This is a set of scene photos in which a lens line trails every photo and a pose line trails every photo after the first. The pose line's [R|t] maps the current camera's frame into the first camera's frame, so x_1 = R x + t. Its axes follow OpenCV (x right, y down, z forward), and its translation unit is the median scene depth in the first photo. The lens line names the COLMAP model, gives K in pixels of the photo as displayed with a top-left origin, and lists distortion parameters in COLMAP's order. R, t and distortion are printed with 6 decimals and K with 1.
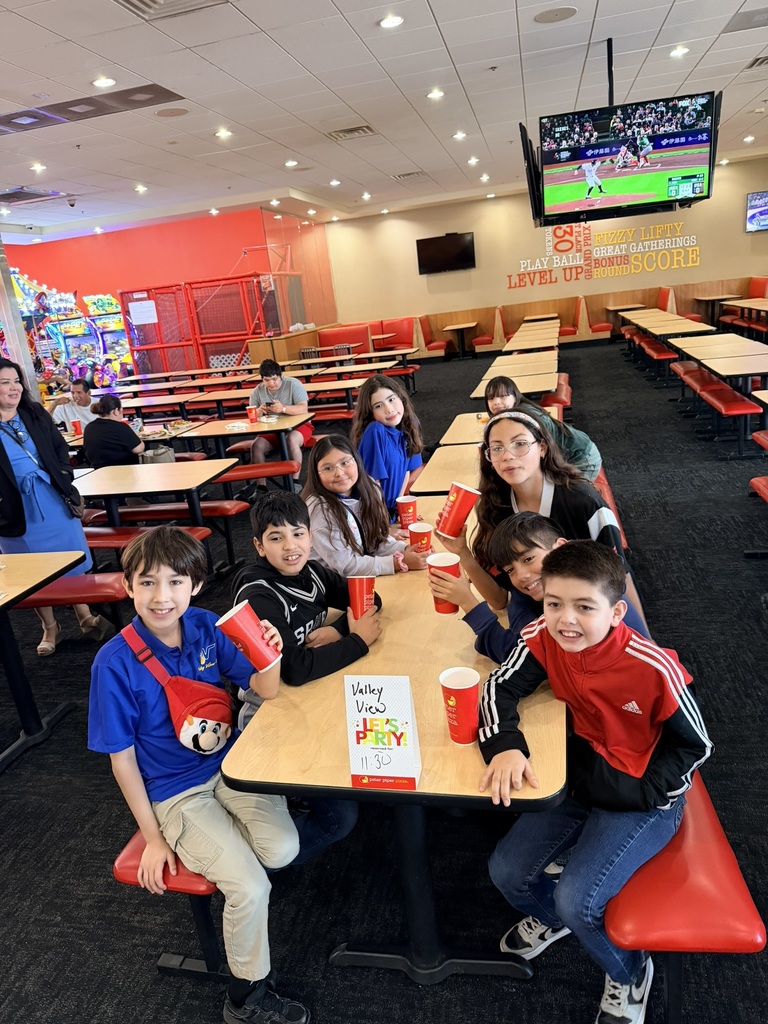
lens RADIAL K [[719.3, 0, 384.0], [0, 719.3, 512.0], [0, 0, 1]] dist [0.022931, -0.025010]
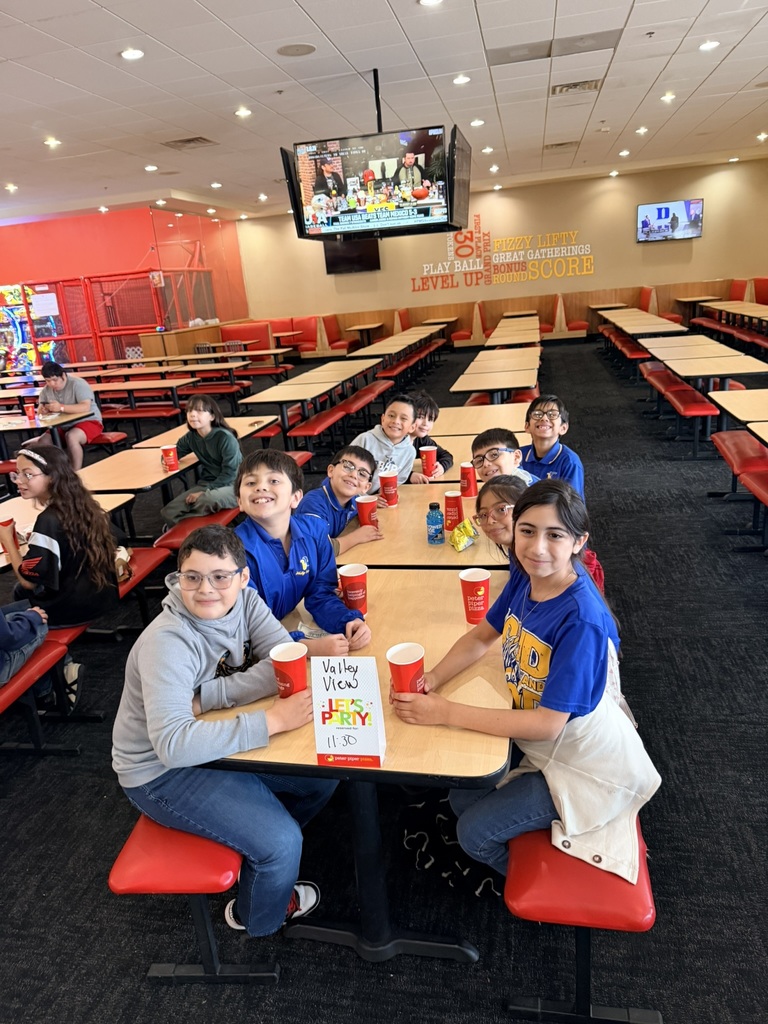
lens RADIAL K [[706.5, 0, 384.0], [0, 706.5, 512.0], [0, 0, 1]] dist [0.080889, -0.105298]
pose [[0.999608, 0.027509, 0.005140, 0.136787], [-0.027586, 0.999496, 0.015700, -0.007425], [-0.004705, -0.015835, 0.999864, -0.028222]]
